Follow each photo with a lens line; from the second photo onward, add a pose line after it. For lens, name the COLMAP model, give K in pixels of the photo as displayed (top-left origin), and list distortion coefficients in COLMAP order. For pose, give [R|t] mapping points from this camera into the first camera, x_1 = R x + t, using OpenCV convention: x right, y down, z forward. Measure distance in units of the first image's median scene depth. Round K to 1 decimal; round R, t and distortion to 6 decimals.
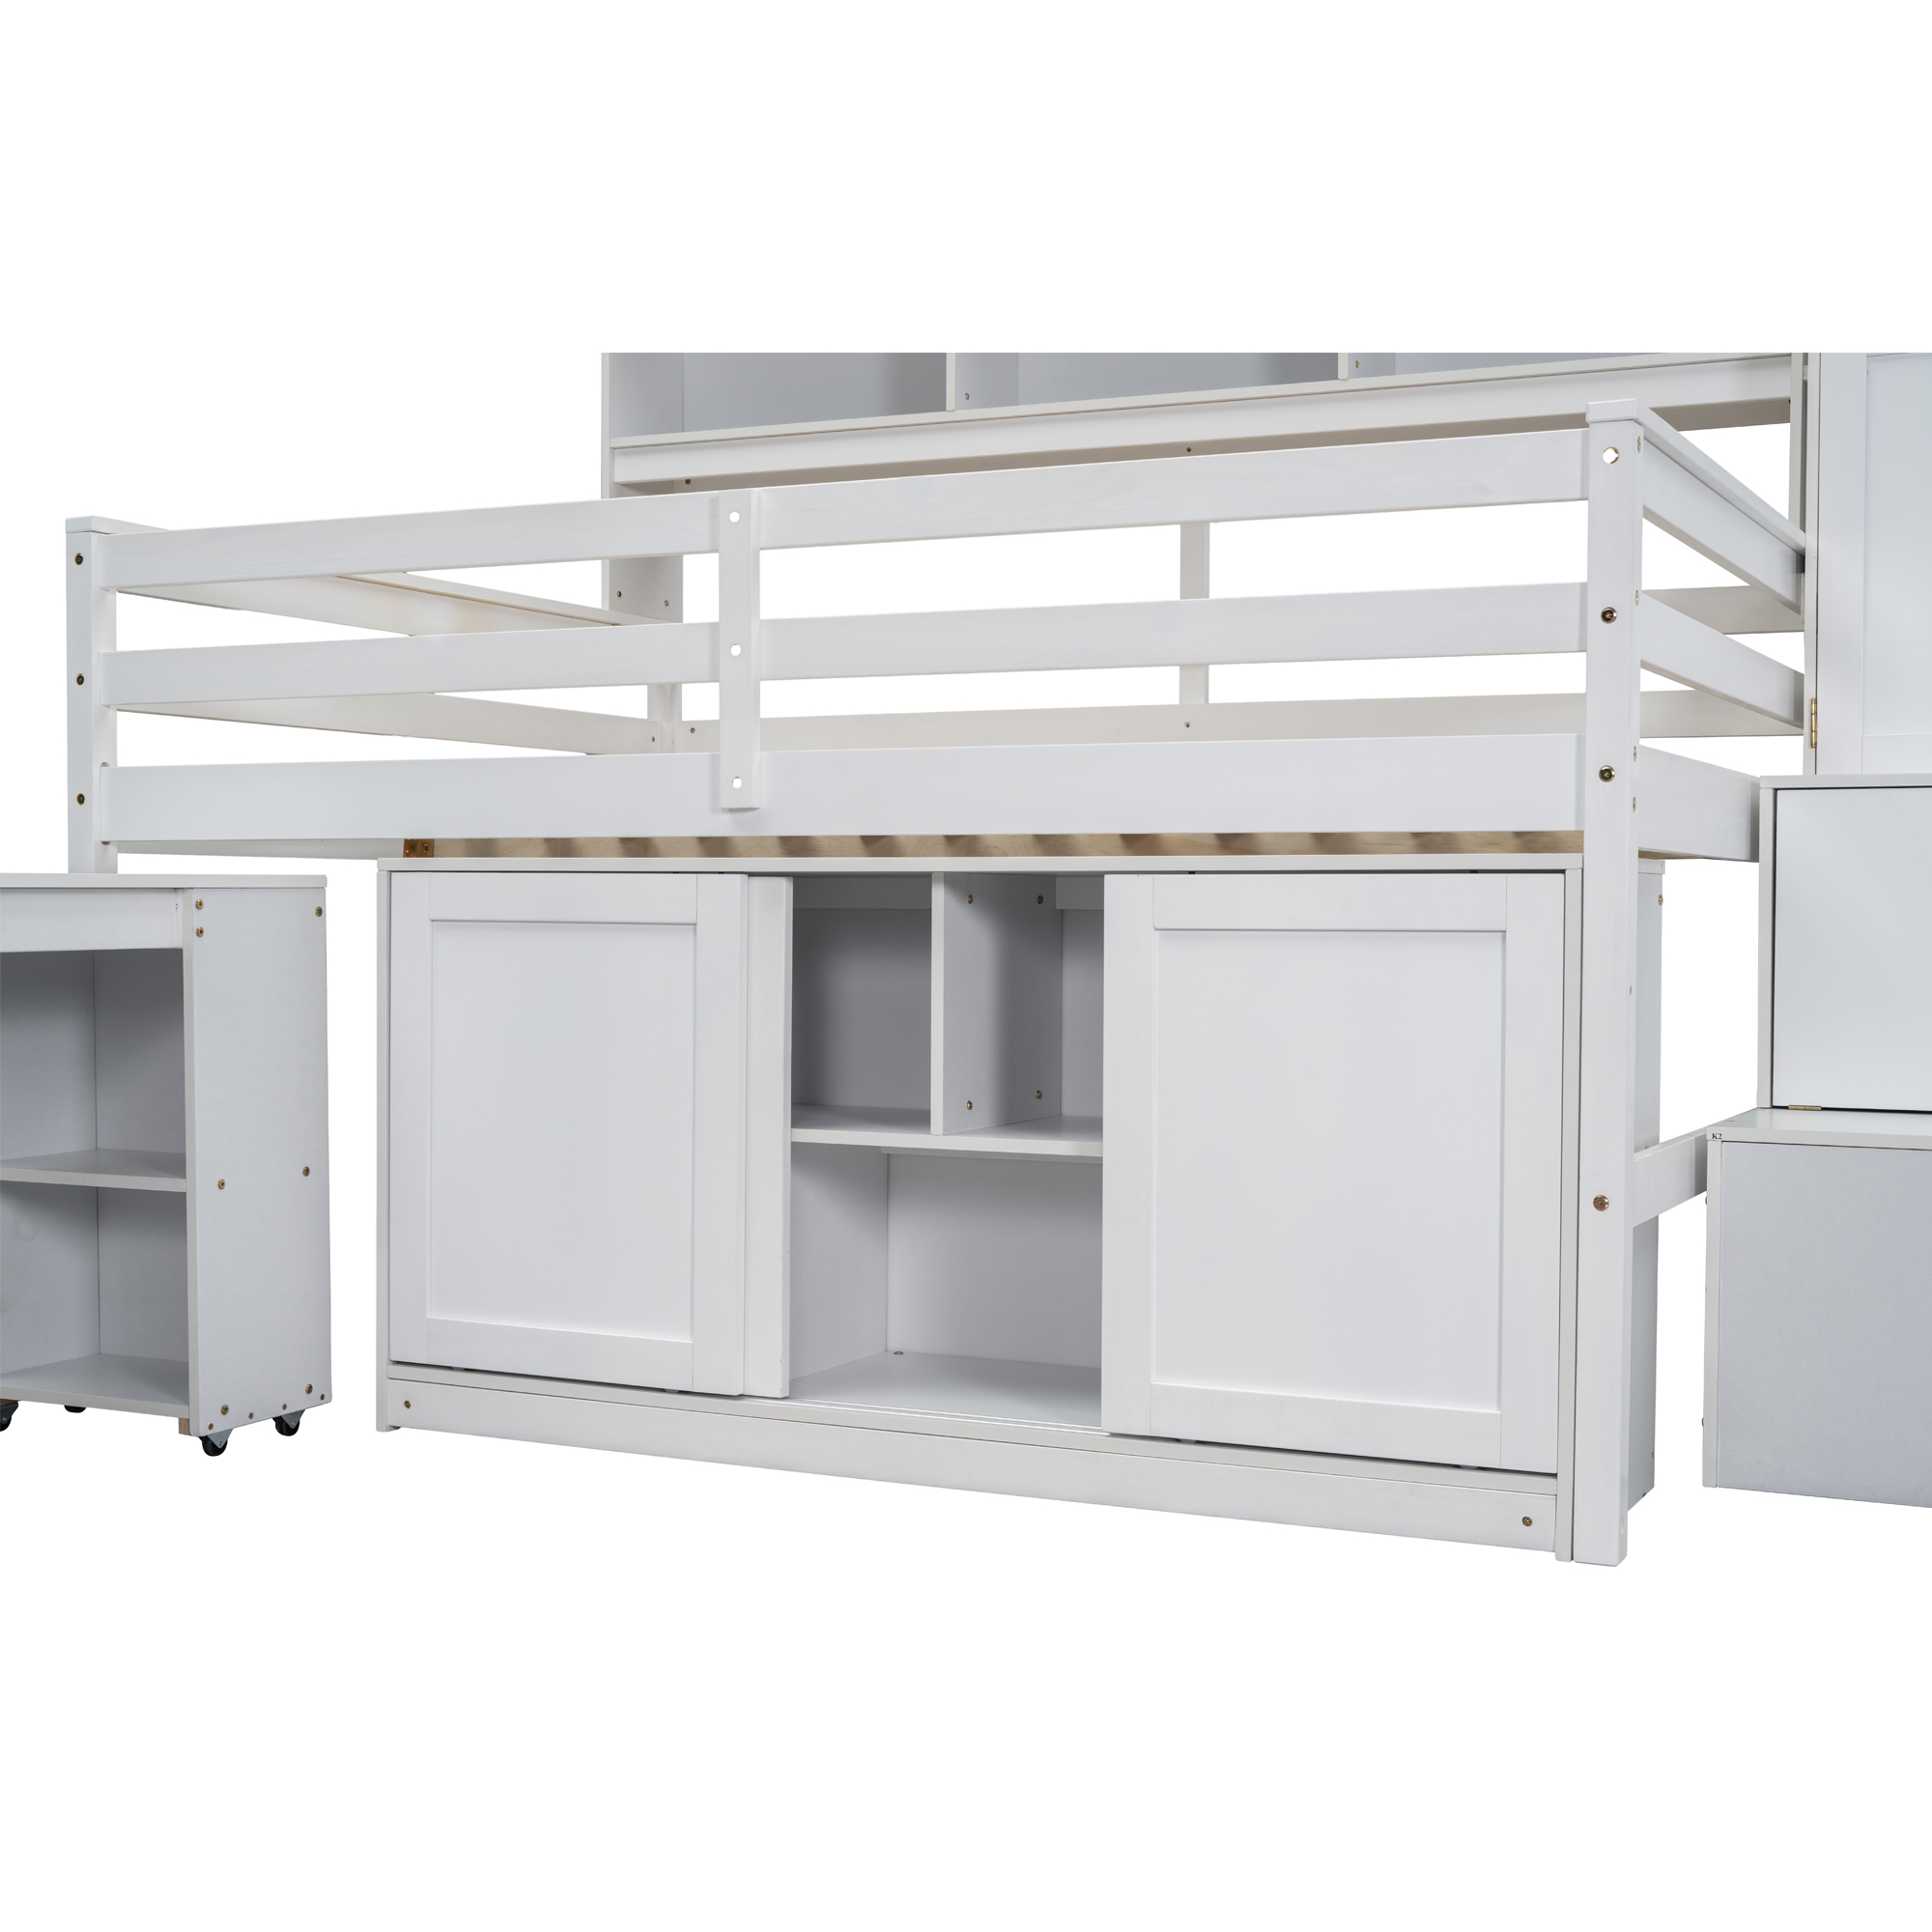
lens RADIAL K [[2679.9, 0, 968.9], [0, 2679.9, 963.4], [0, 0, 1]] dist [0.021341, 0.000000]
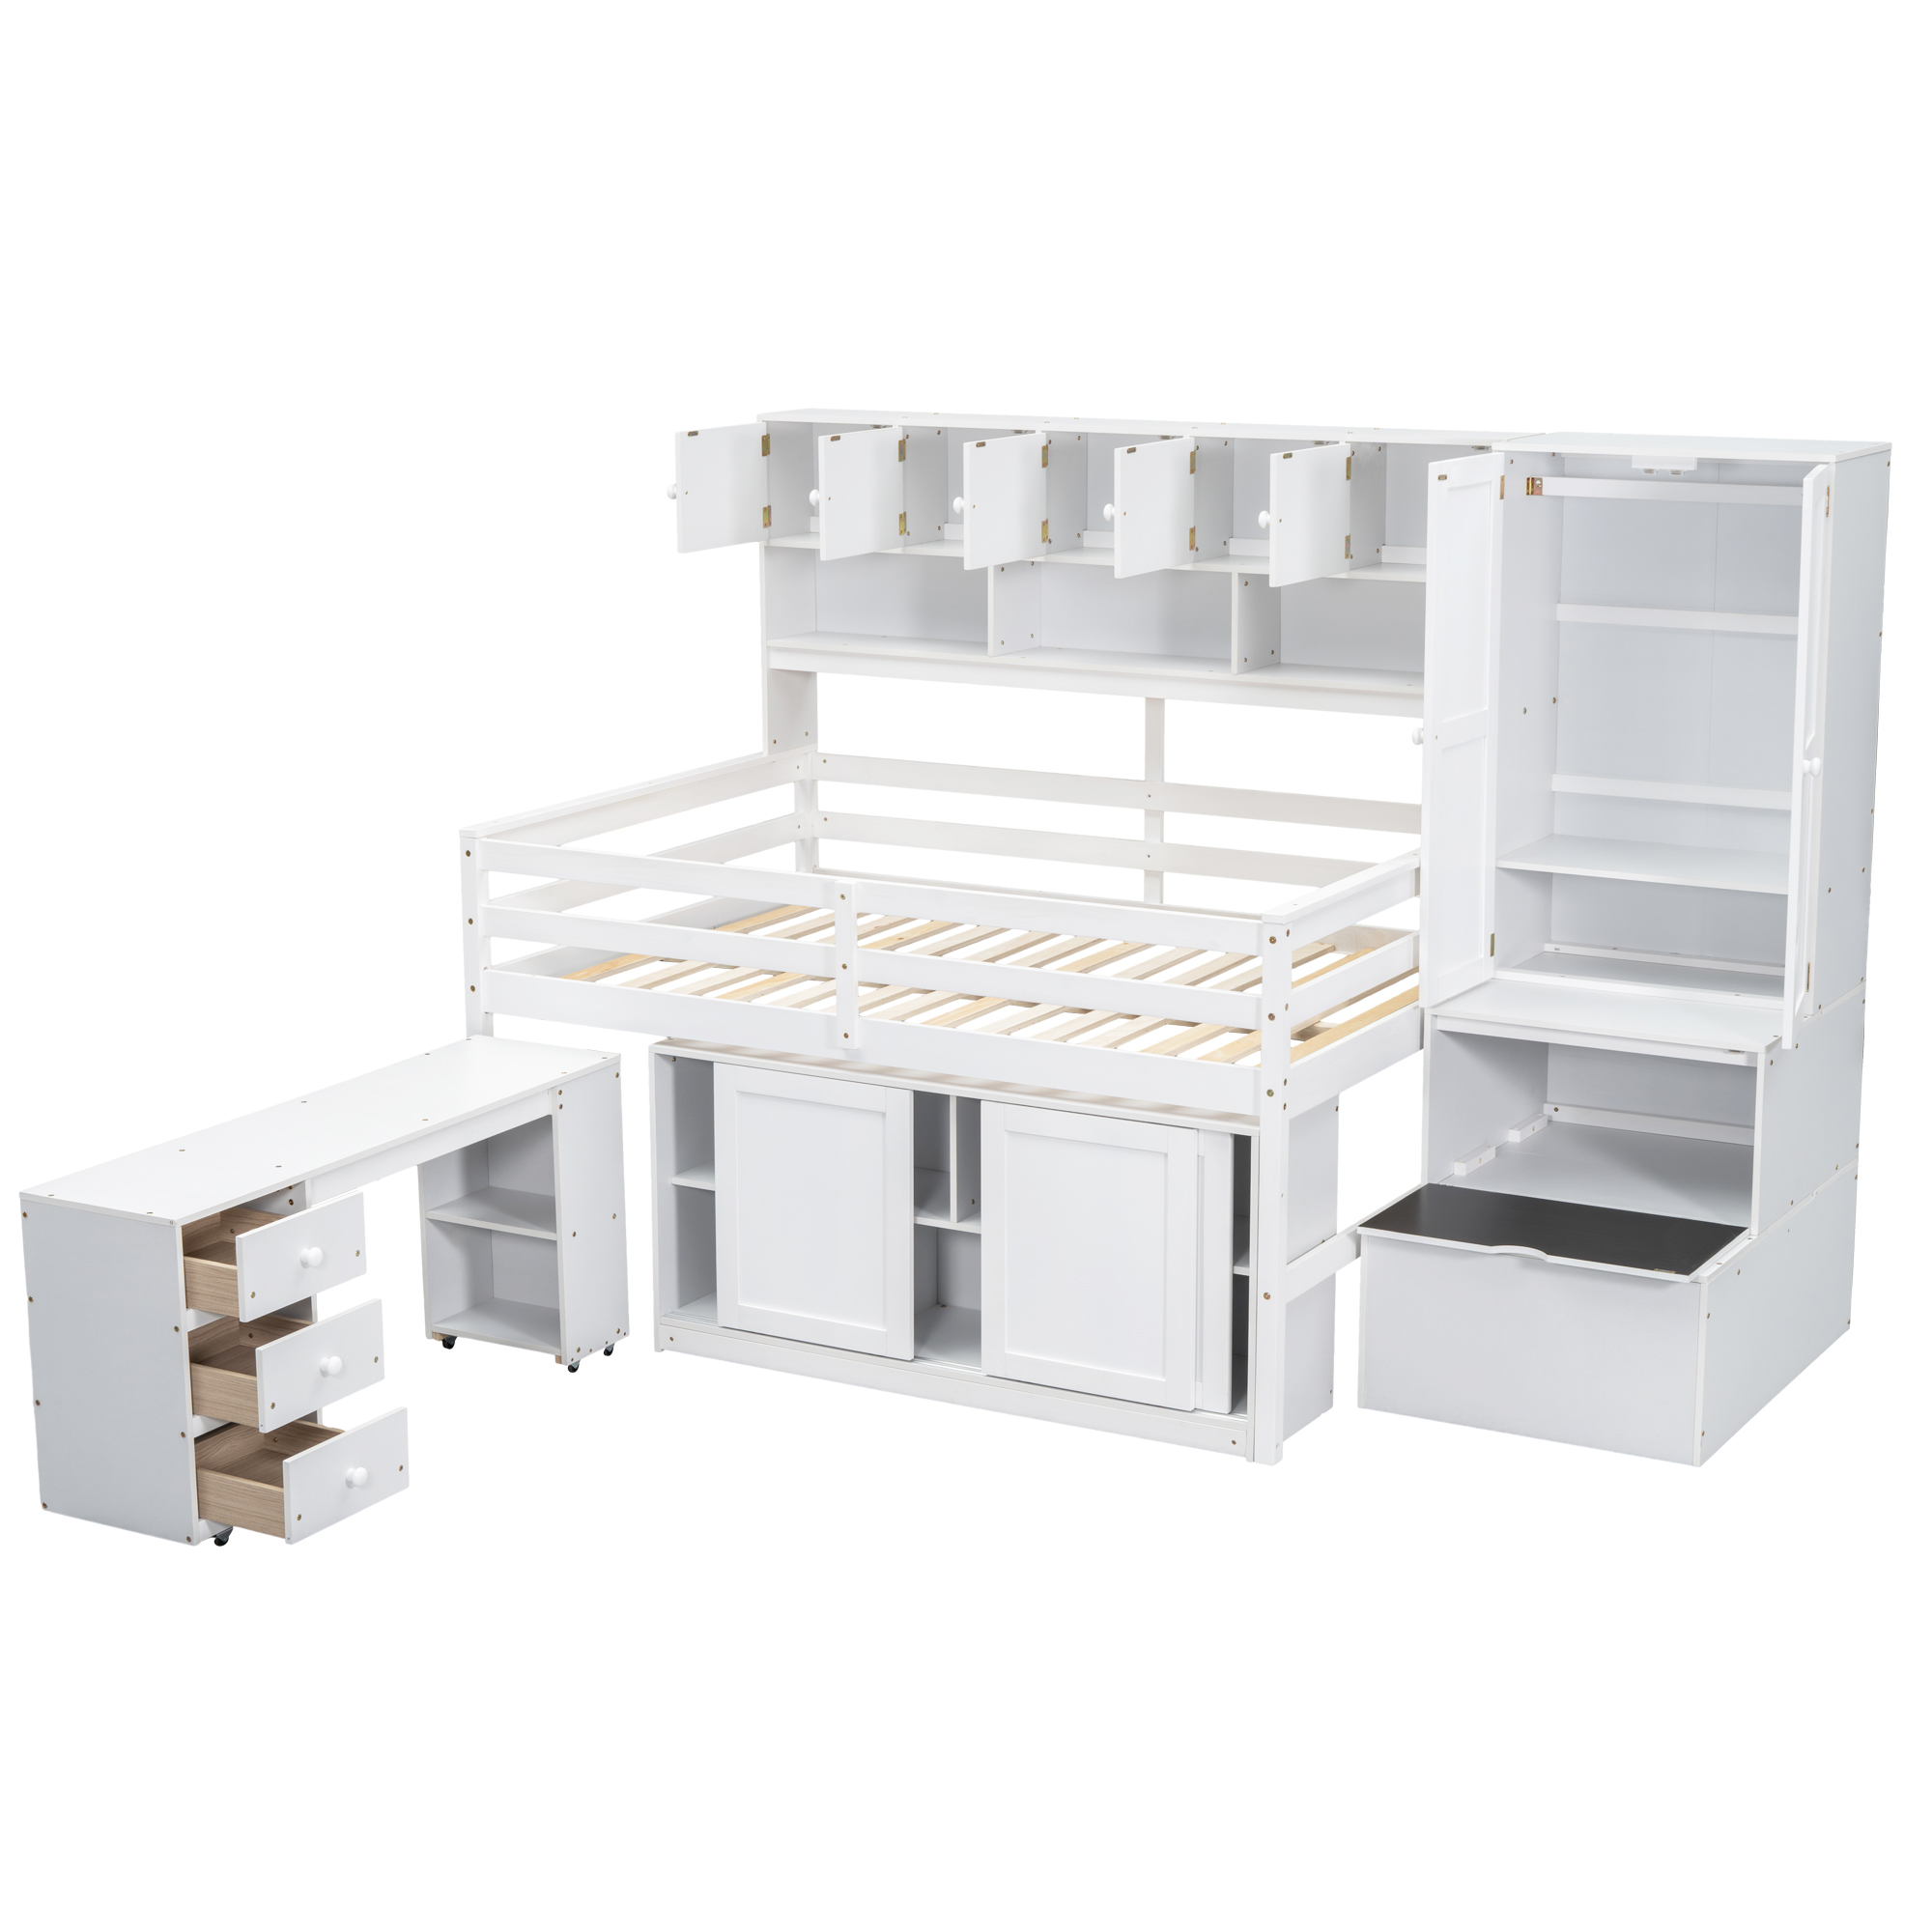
lens RADIAL K [[3685.4, 0, 958.7], [0, 3685.4, 975.2], [0, 0, 1]] dist [0.134139, 0.000000]
pose [[0.997251, 0.008510, -0.073602, 0.168230], [0.006076, 0.980642, 0.195716, -0.568589], [0.073842, -0.195626, 0.977895, -1.392295]]
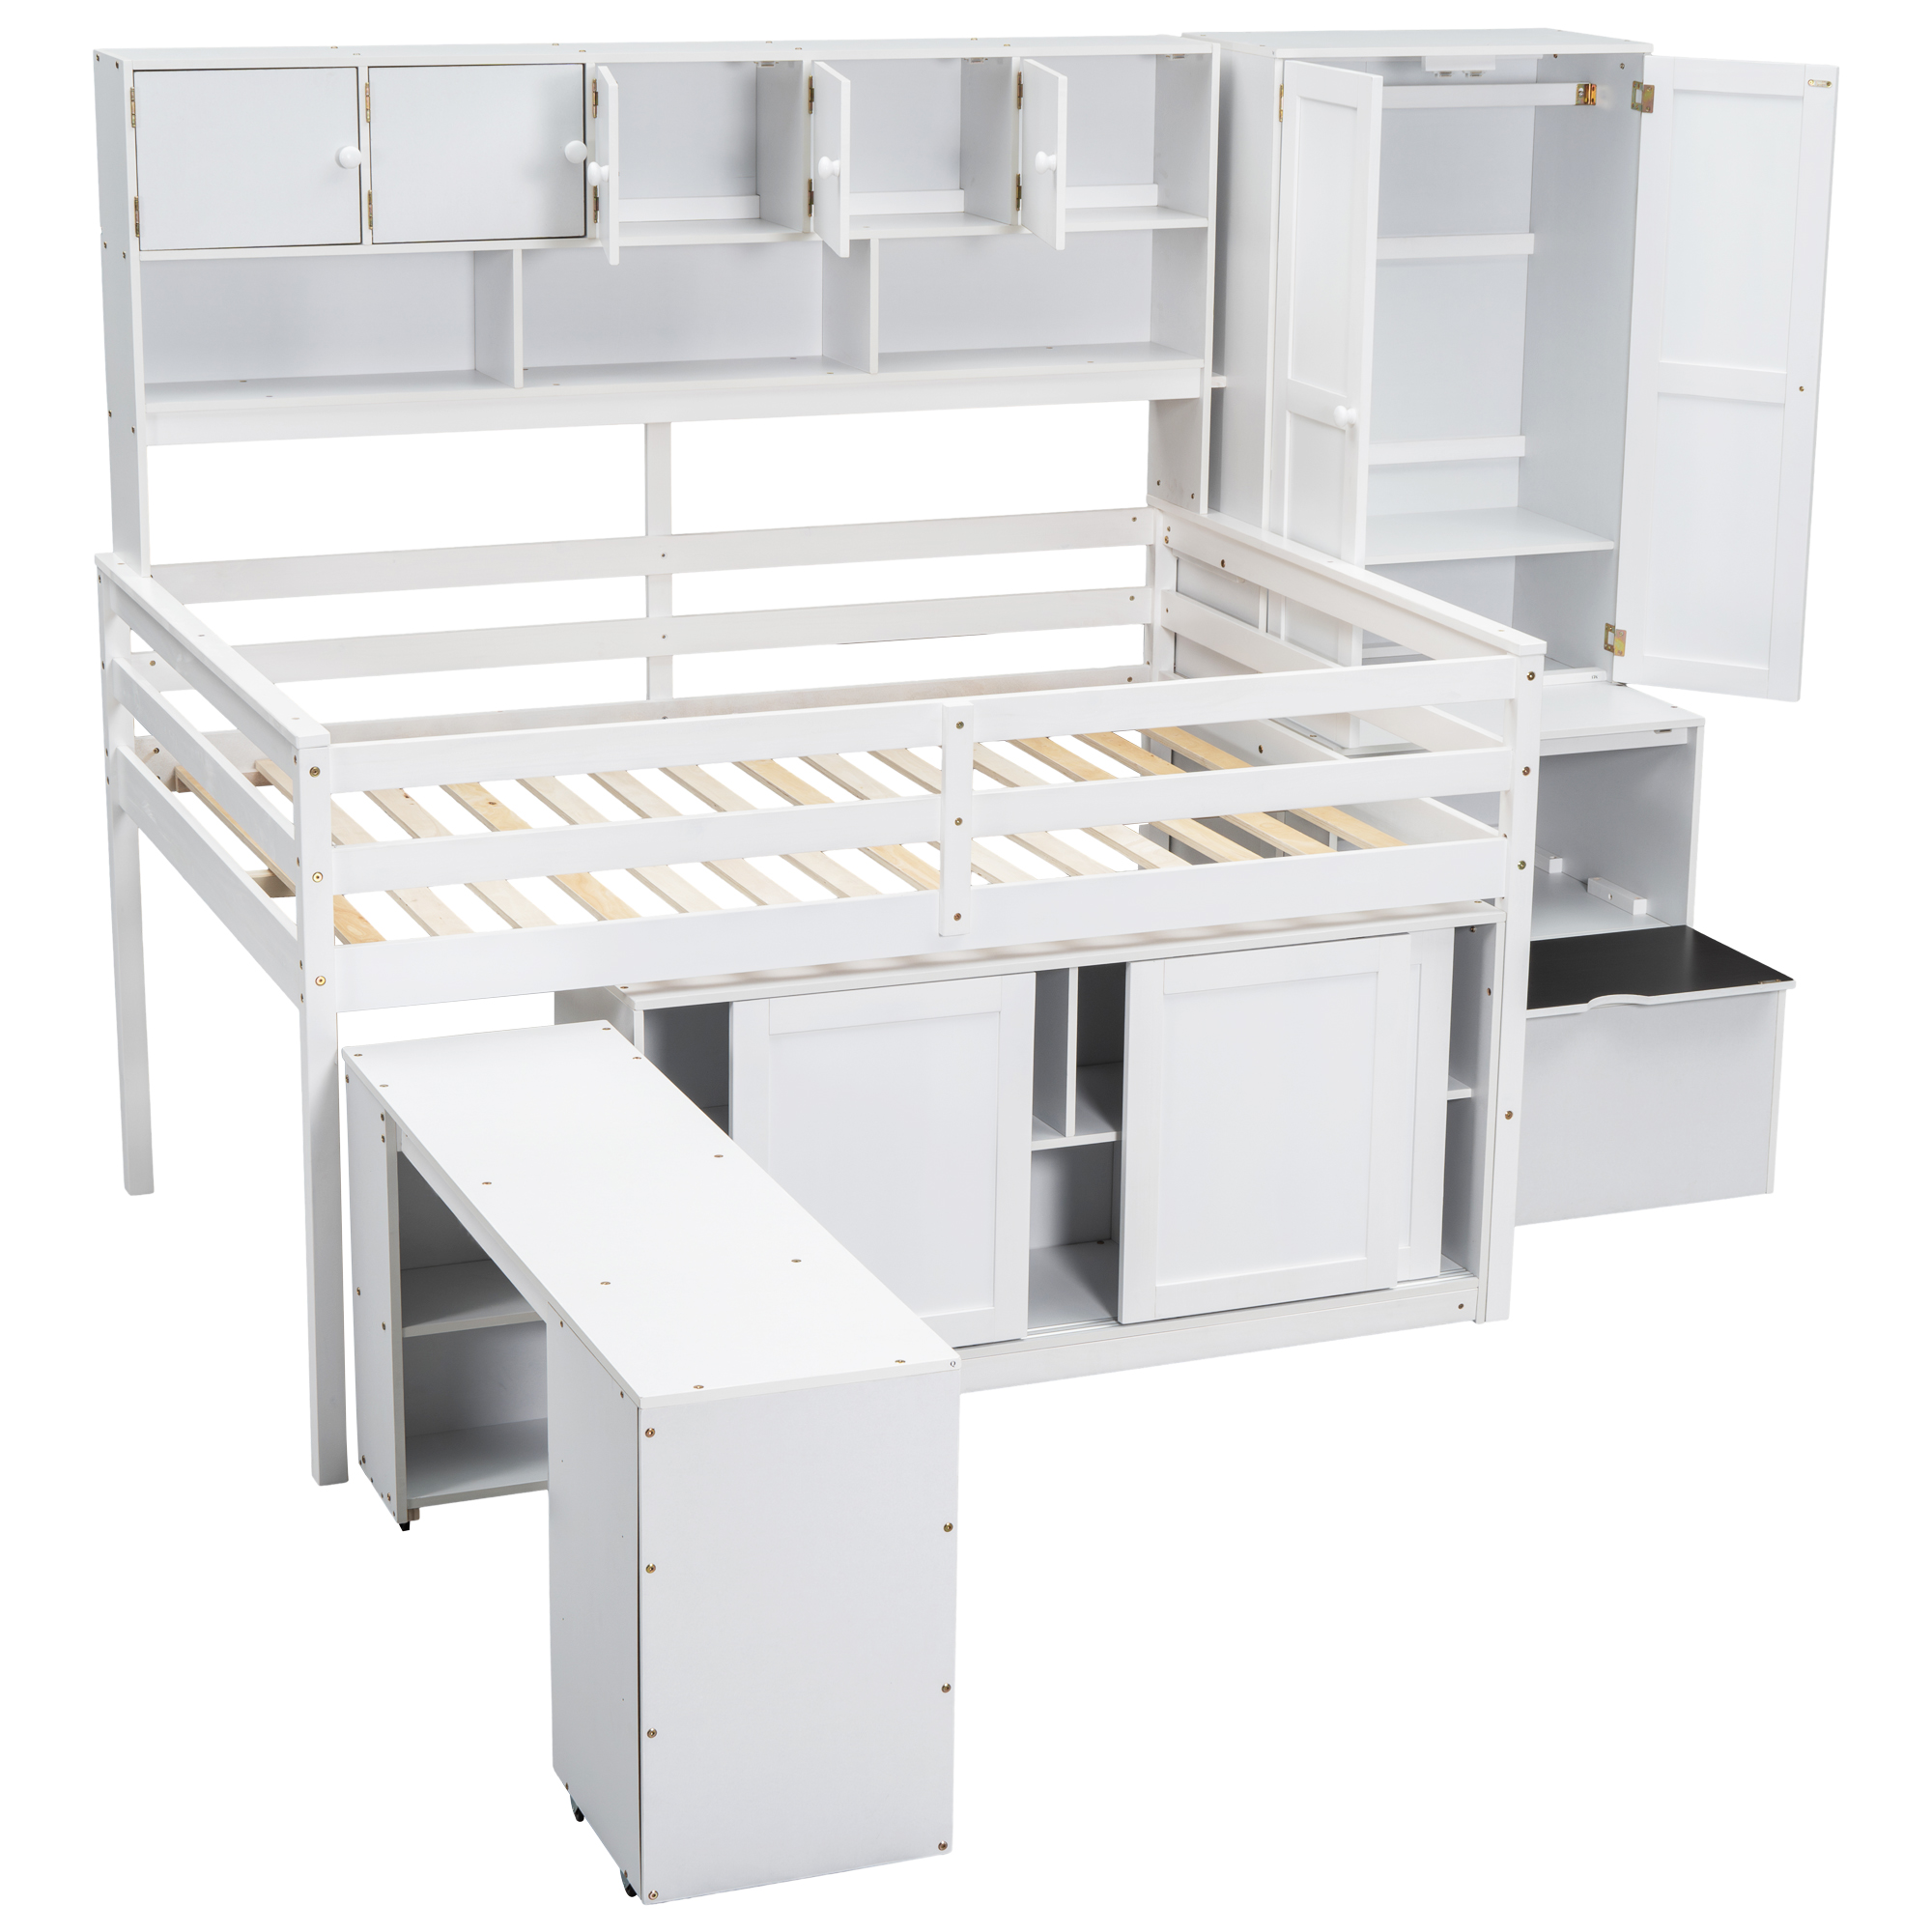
lens RADIAL K [[4465.4, 0, 977.3], [0, 4465.4, 953.1], [0, 0, 1]] dist [-0.011499, 0.000000]
pose [[0.671696, -0.196554, 0.714277, -1.565695], [0.003366, 0.964961, 0.262372, -0.592337], [-0.740820, -0.173830, 0.648822, -0.425546]]
